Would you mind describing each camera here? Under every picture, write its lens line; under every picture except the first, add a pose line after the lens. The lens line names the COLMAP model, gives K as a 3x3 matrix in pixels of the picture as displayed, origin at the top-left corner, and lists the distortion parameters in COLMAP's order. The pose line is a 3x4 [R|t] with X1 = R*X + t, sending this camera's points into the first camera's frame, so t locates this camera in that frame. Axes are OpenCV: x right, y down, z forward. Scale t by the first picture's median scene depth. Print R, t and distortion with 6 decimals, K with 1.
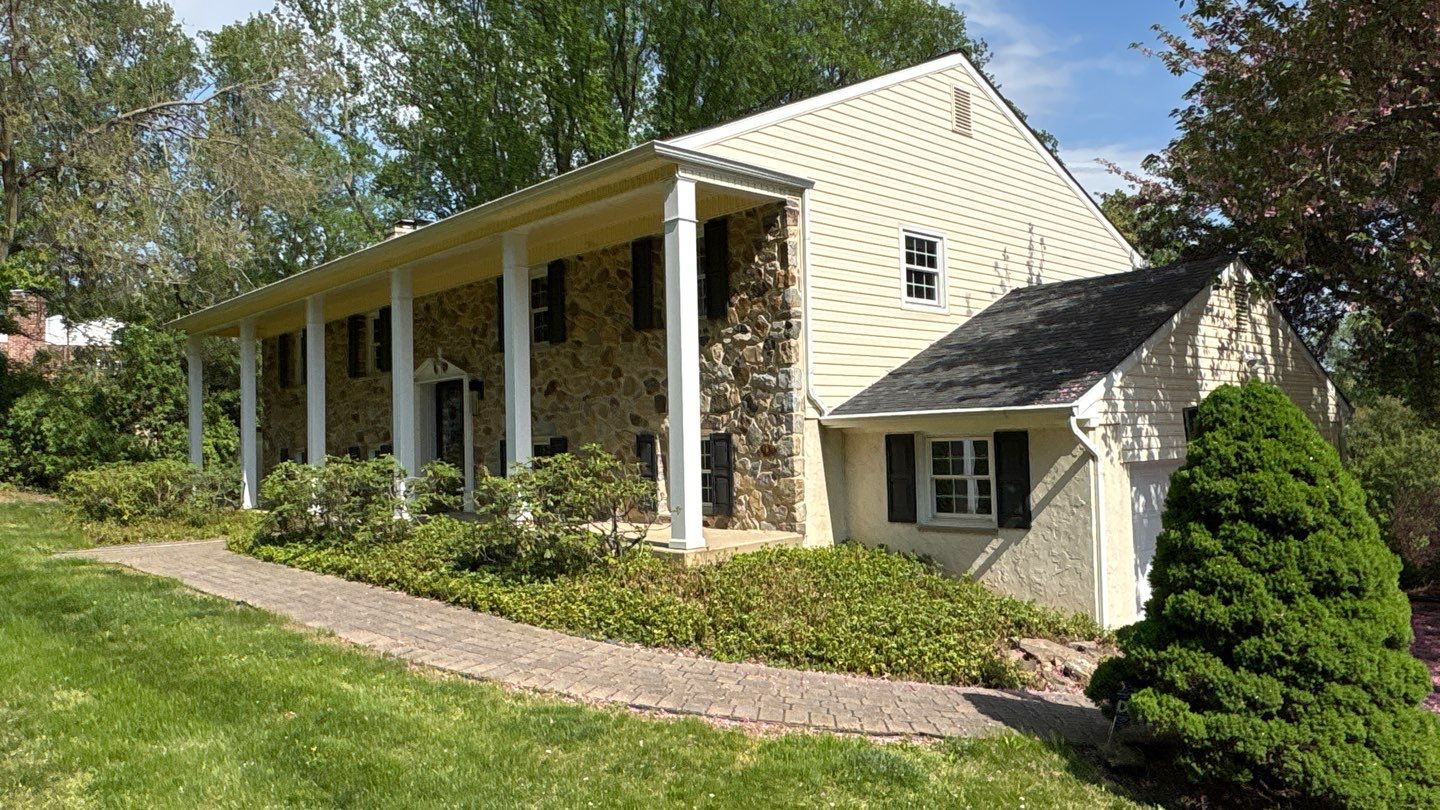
lens RADIAL K [[895.6, 0, 743.4], [0, 895.6, 404.1], [0, 0, 1]] dist [-0.003604, -0.000597]
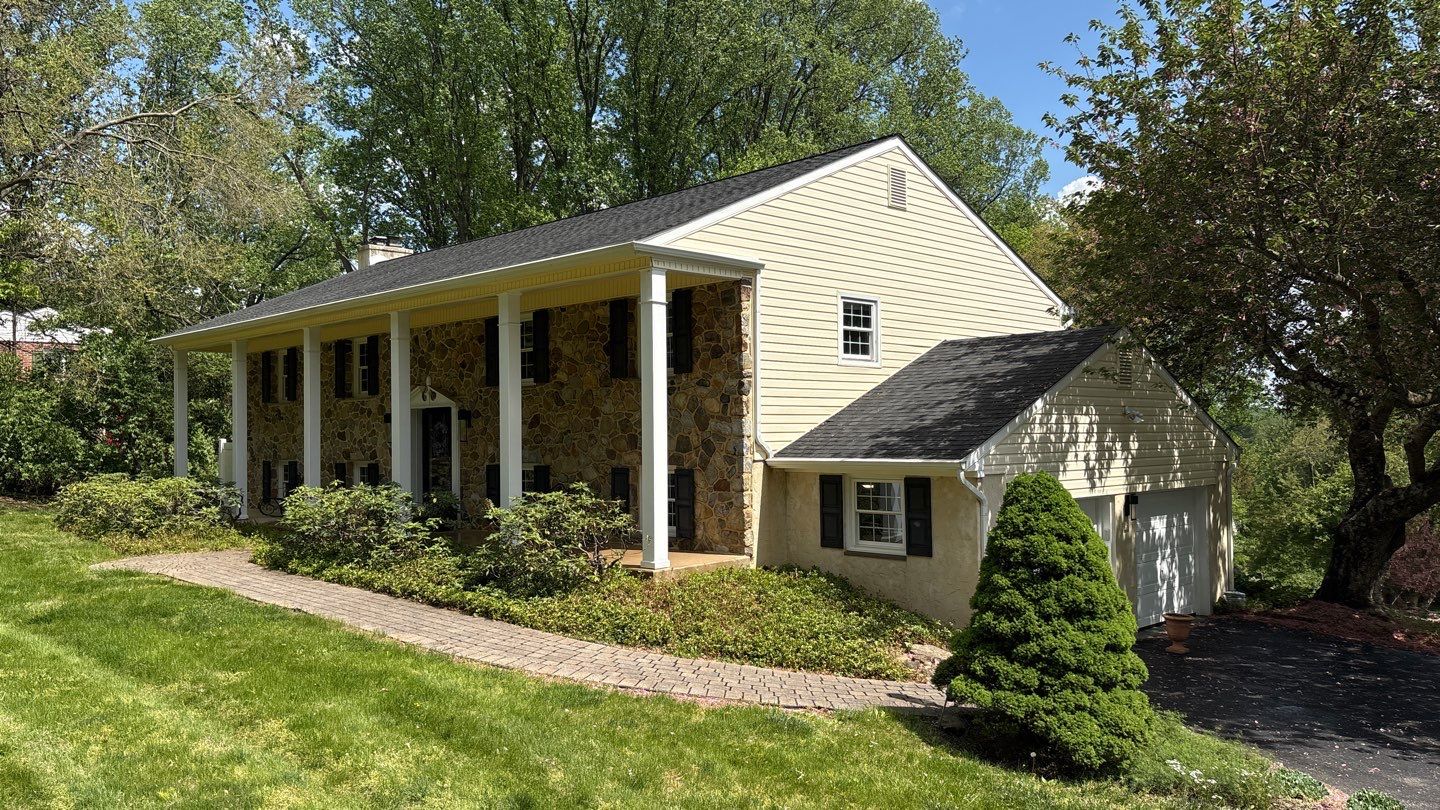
lens RADIAL K [[968.8, 0, 720.0], [0, 968.8, 405.0], [0, 0, 1]] dist [0.088481, -0.134418]
pose [[0.999826, 0.014329, 0.011931, 0.006741], [-0.014464, 0.999832, 0.011276, -0.074614], [-0.011768, -0.011447, 0.999865, -0.314219]]
